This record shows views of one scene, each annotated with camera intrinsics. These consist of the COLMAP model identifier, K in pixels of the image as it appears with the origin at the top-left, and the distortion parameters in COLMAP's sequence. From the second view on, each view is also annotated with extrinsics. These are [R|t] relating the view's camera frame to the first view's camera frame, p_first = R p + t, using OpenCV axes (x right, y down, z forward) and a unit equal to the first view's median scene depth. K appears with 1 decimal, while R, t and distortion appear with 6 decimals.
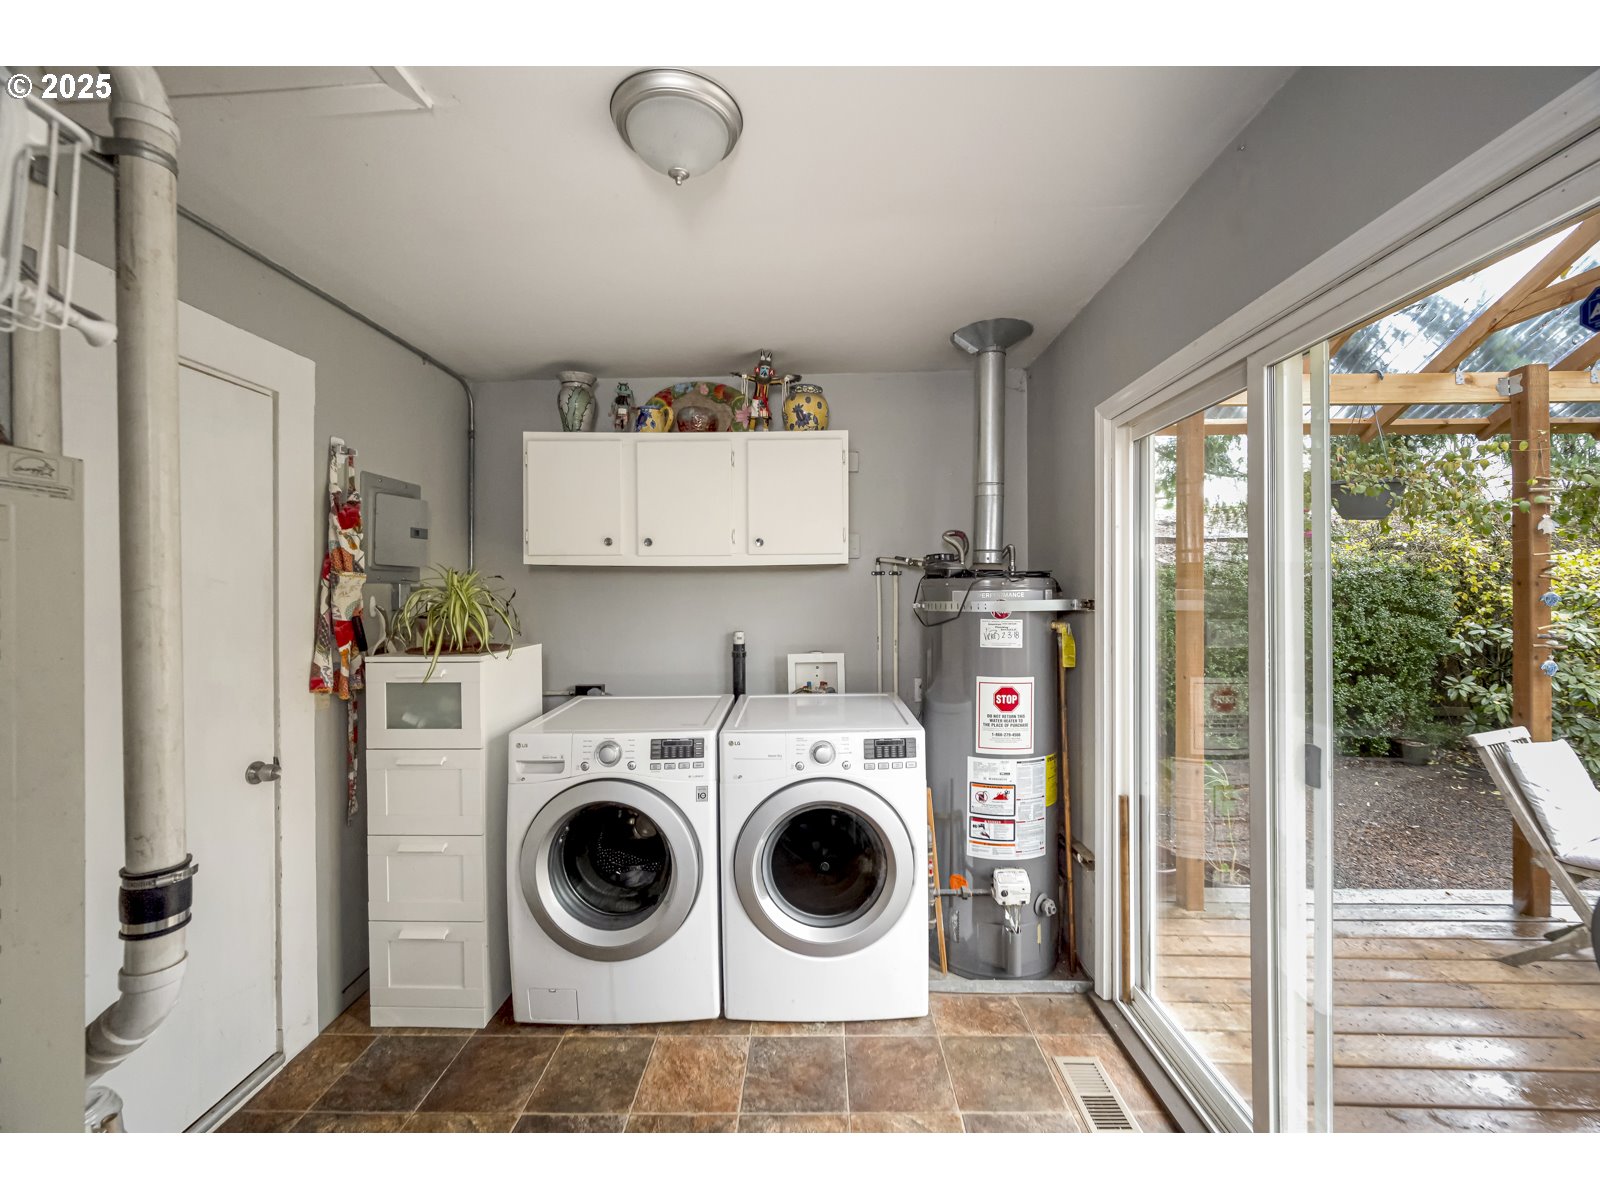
lens RADIAL K [[640.0, 0, 801.6], [0, 640.0, 596.7], [0, 0, 1]] dist [-0.001735, 0.001058]
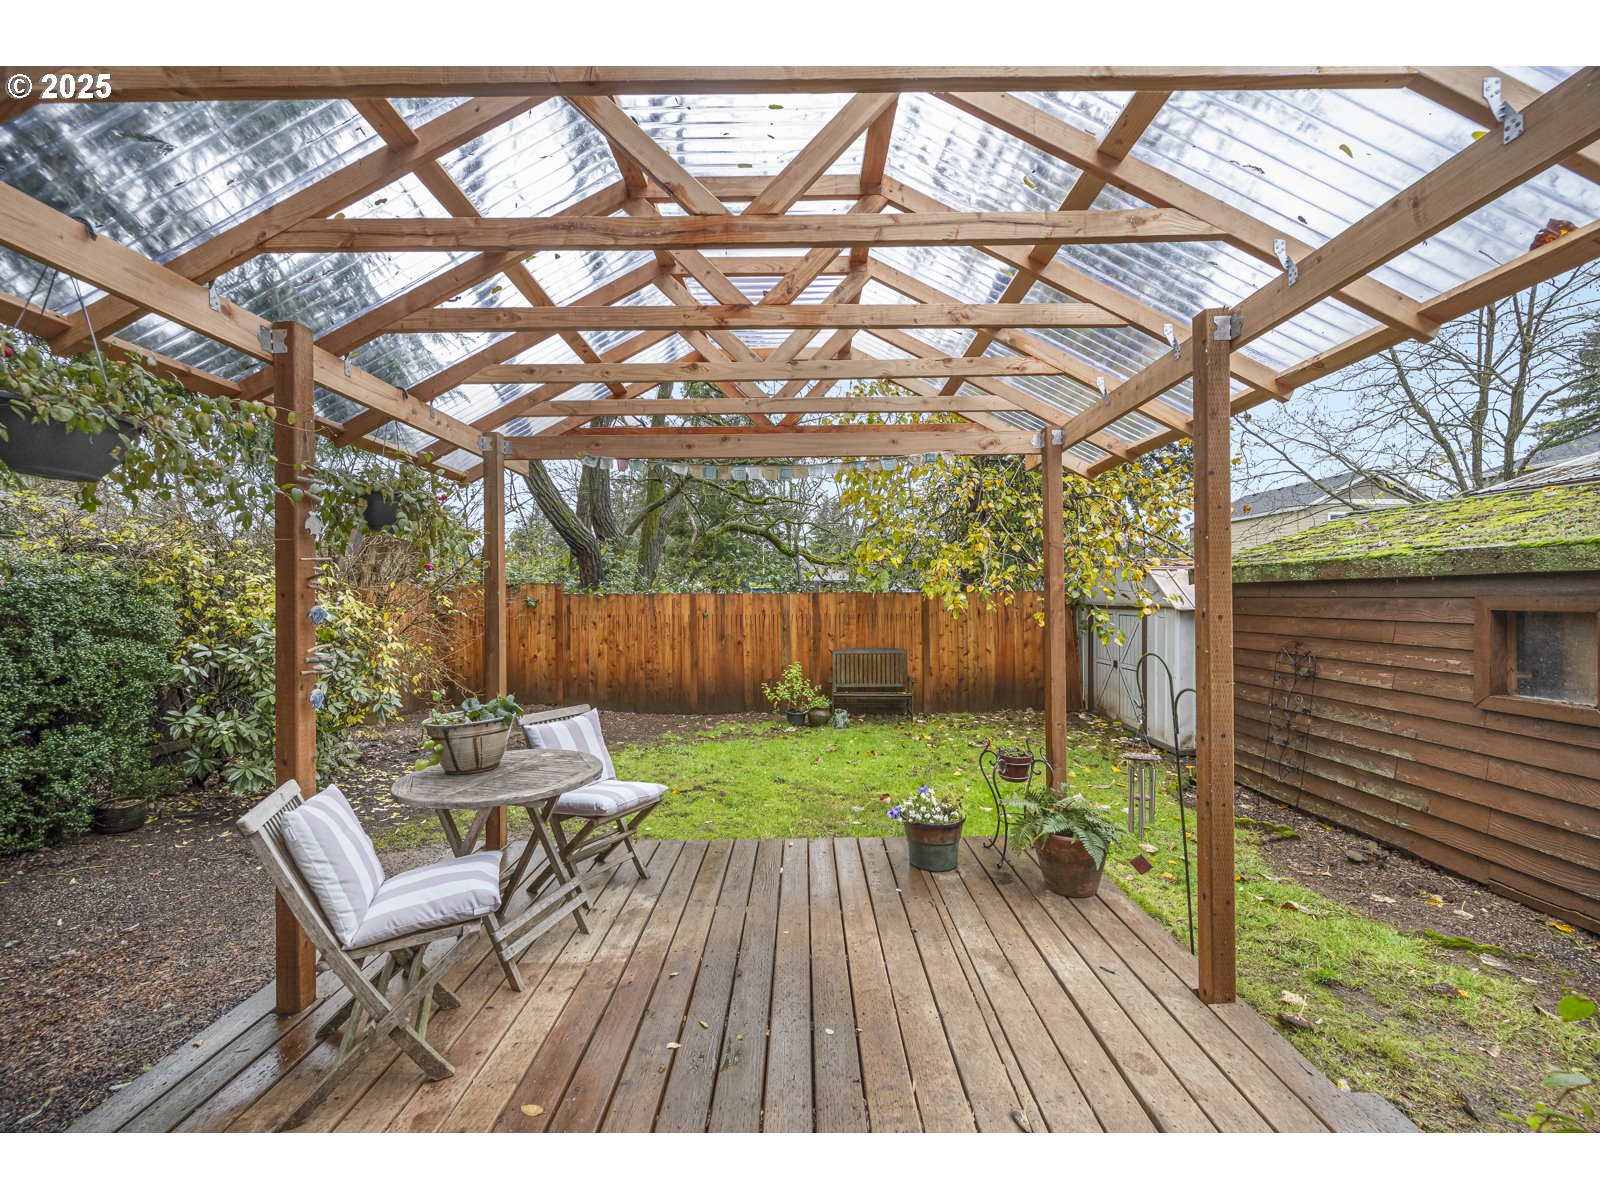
lens RADIAL K [[640.0, 0, 801.6], [0, 640.0, 596.7], [0, 0, 1]] dist [-0.001735, 0.001058]
pose [[-0.016647, 0.013267, 0.999773, 0.168657], [0.014261, 0.999813, -0.013030, -0.000040], [-0.999760, 0.014041, -0.016833, 0.195141]]
